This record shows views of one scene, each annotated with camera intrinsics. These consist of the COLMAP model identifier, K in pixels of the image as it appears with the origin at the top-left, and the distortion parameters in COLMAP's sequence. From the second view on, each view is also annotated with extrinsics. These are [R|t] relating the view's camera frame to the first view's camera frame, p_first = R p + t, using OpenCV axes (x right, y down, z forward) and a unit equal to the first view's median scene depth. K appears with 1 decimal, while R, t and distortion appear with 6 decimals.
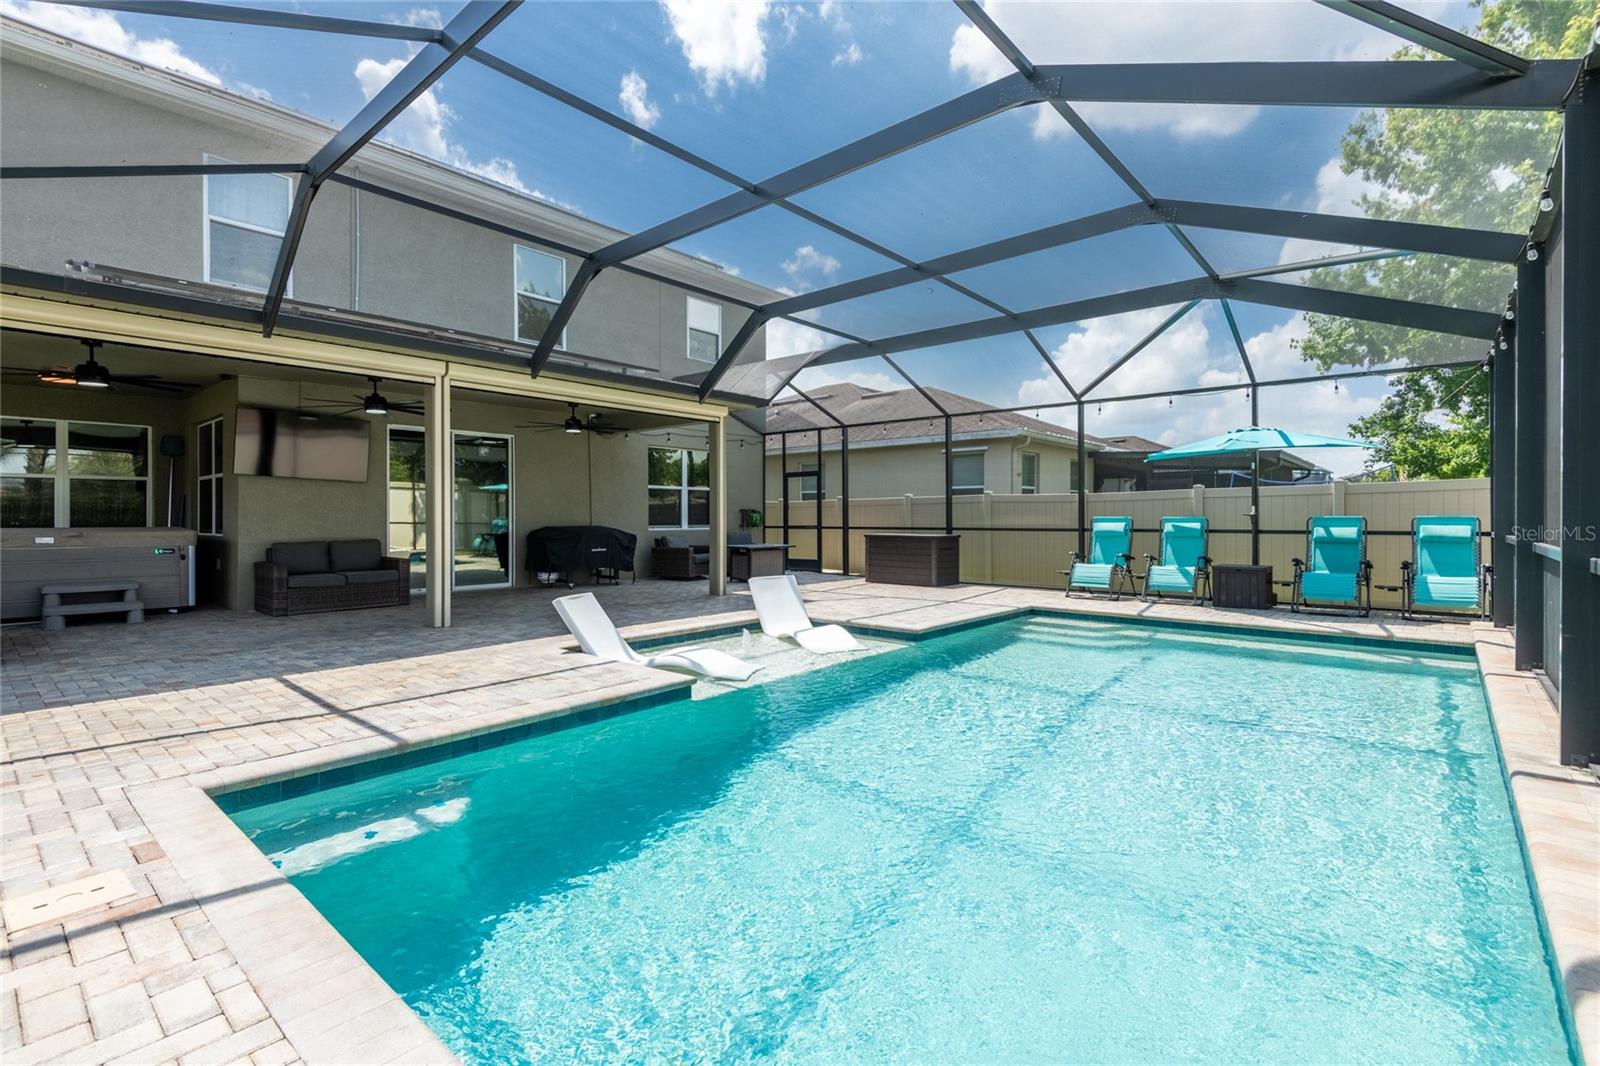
lens RADIAL K [[733.4, 0, 788.1], [0, 733.4, 527.3], [0, 0, 1]] dist [0.019041, -0.001053]
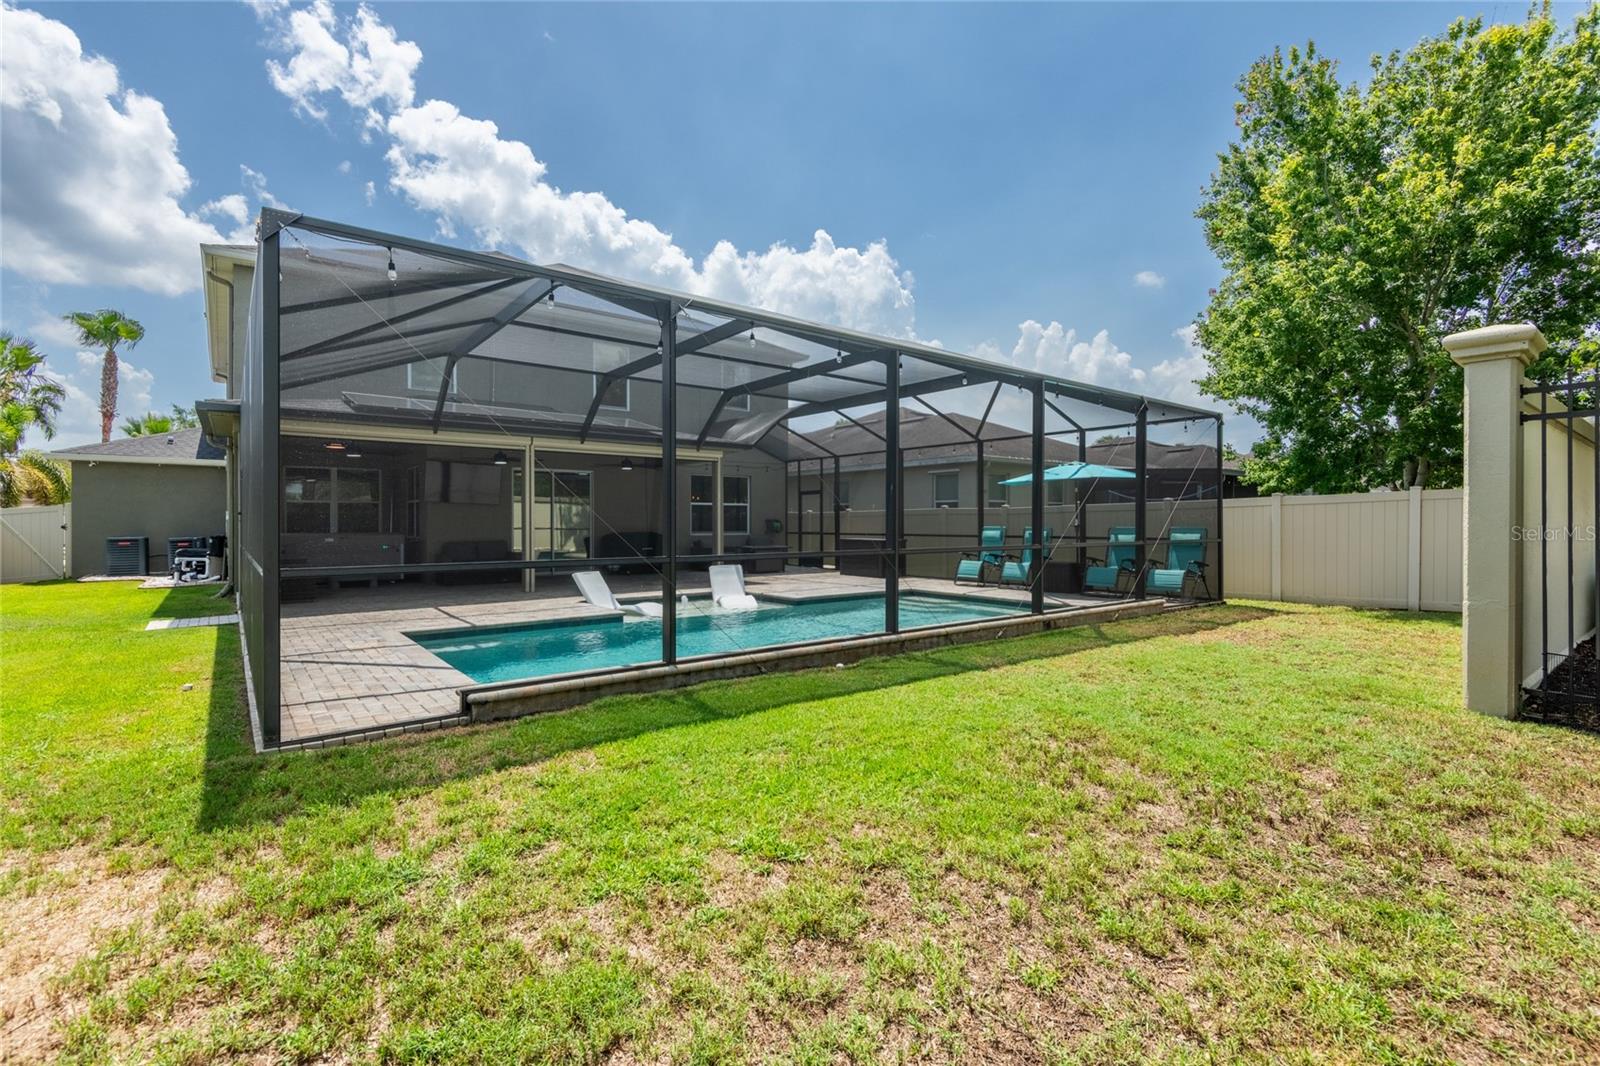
lens RADIAL K [[733.4, 0, 788.1], [0, 733.4, 527.3], [0, 0, 1]] dist [0.019041, -0.001053]
pose [[0.979657, 0.000799, -0.200679, 0.297439], [-0.001871, 0.999985, -0.005149, -0.004661], [0.200672, 0.005420, 0.979644, -0.352897]]
